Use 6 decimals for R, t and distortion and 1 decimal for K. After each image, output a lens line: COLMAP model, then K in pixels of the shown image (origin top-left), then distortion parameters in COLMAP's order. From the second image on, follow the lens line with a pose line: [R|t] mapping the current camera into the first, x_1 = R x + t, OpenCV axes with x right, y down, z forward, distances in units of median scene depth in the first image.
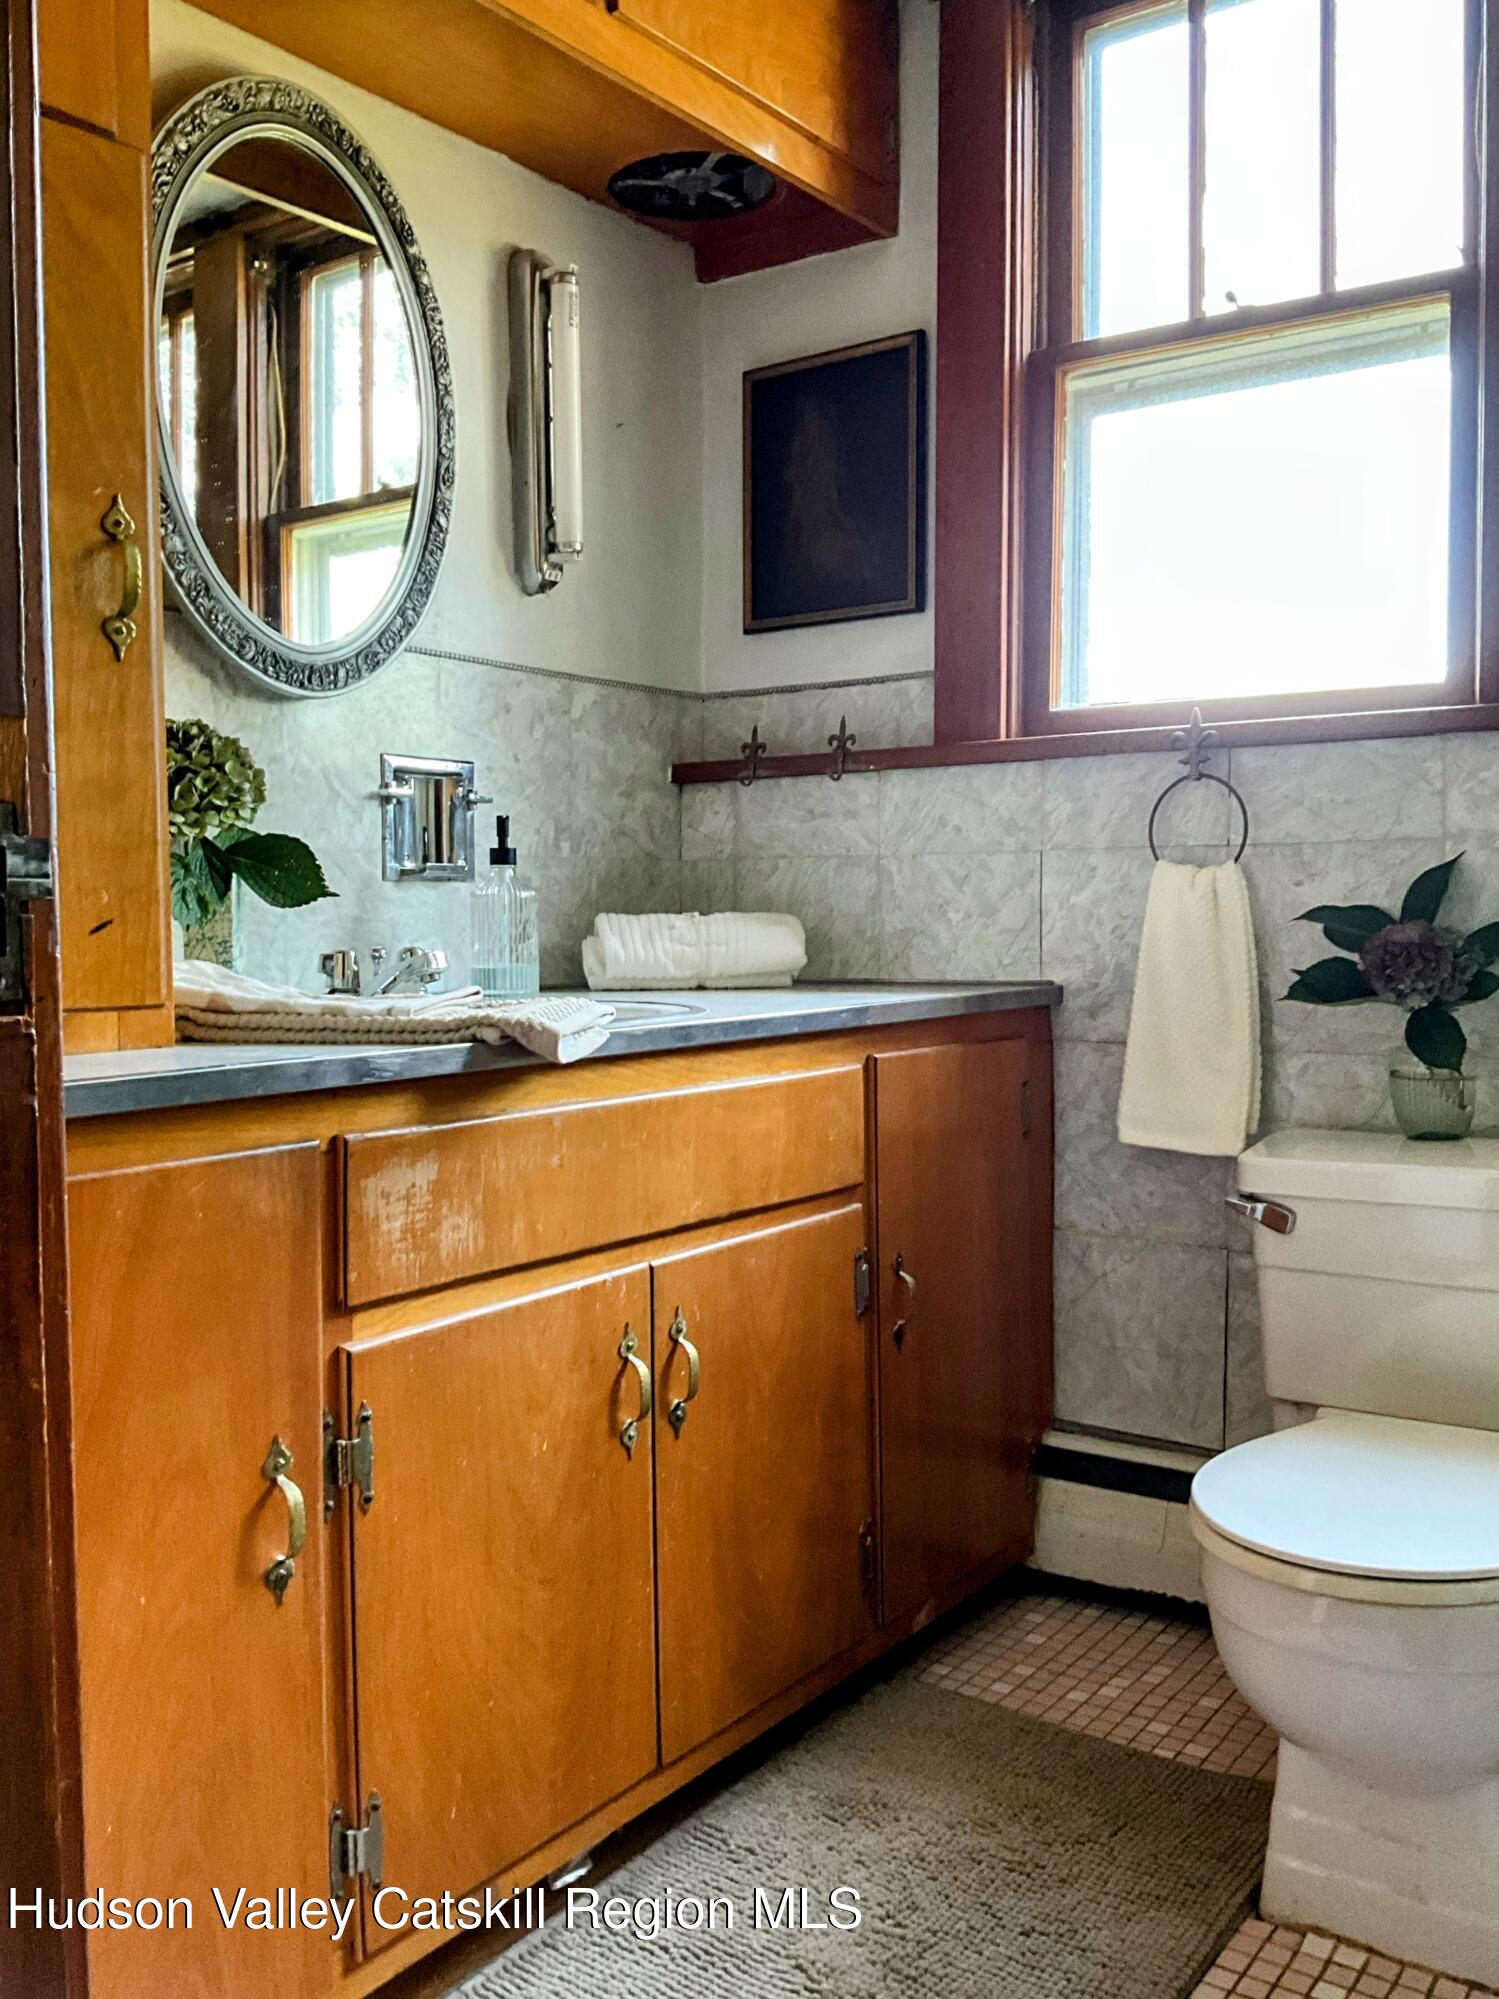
lens RADIAL K [[1746.1, 0, 749.5], [0, 1746.1, 999.5], [0, 0, 1]] dist [0.105547, -0.242869]
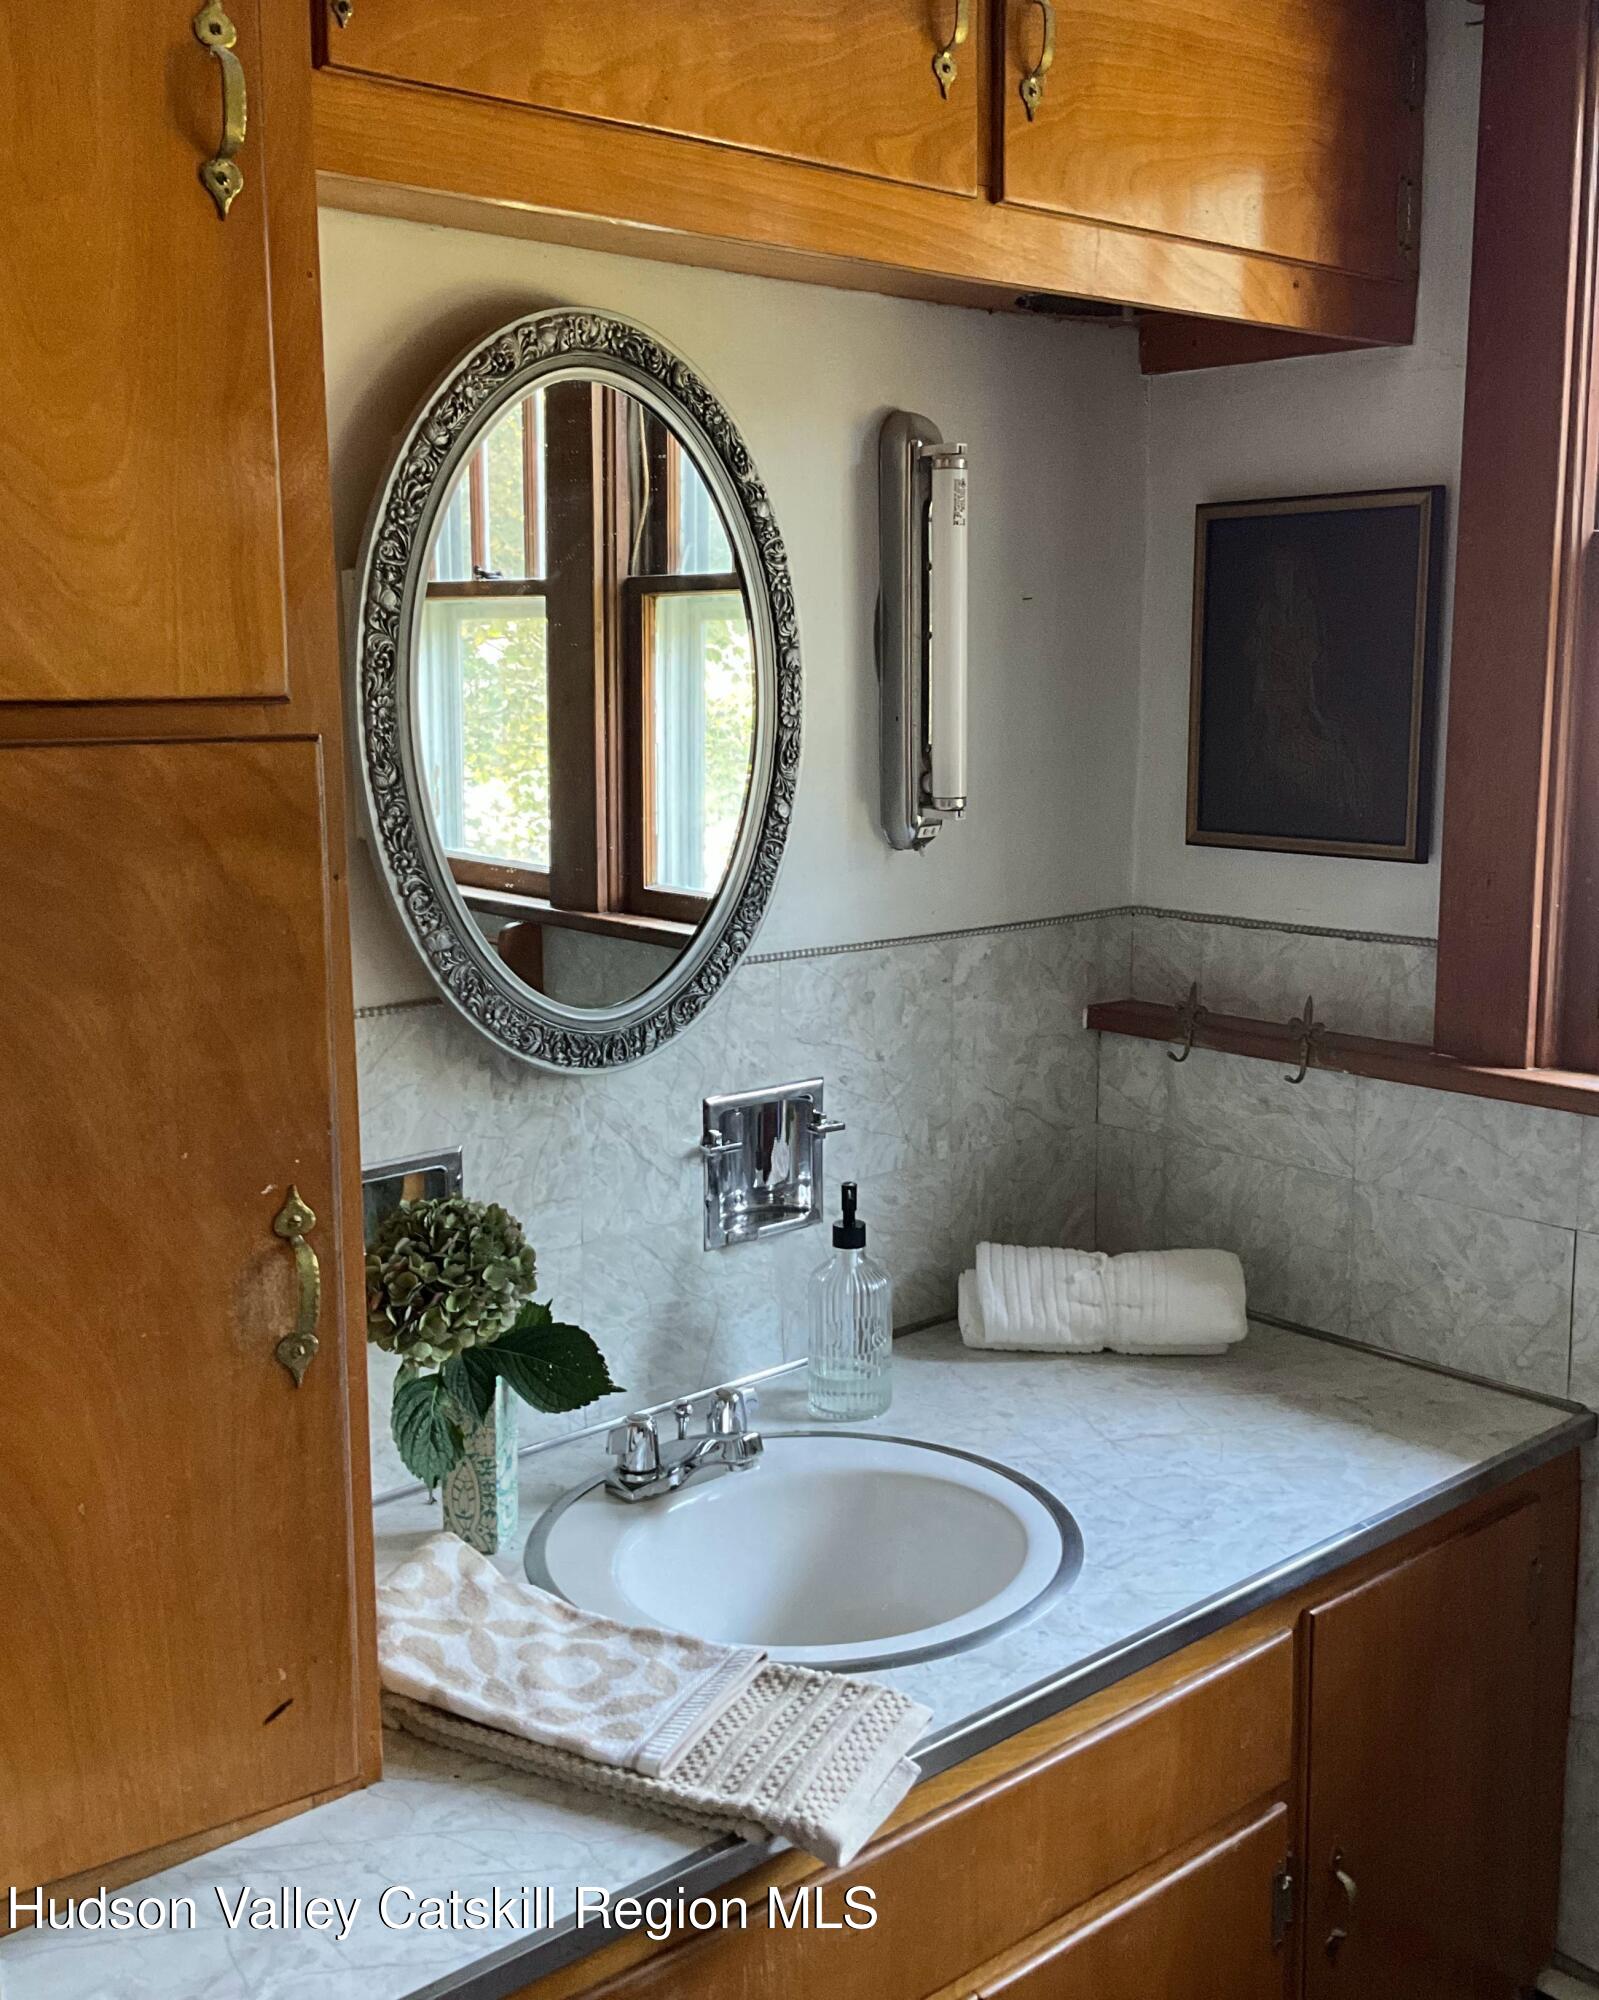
lens RADIAL K [[2042.0, 0, 801.7], [0, 2042.0, 953.4], [0, 0, 1]] dist [0.104987, -0.242906]
pose [[0.974121, 0.033281, -0.223563, 0.039183], [-0.010619, 0.994747, 0.101815, -0.282383], [0.225777, -0.096806, 0.969357, 0.097124]]
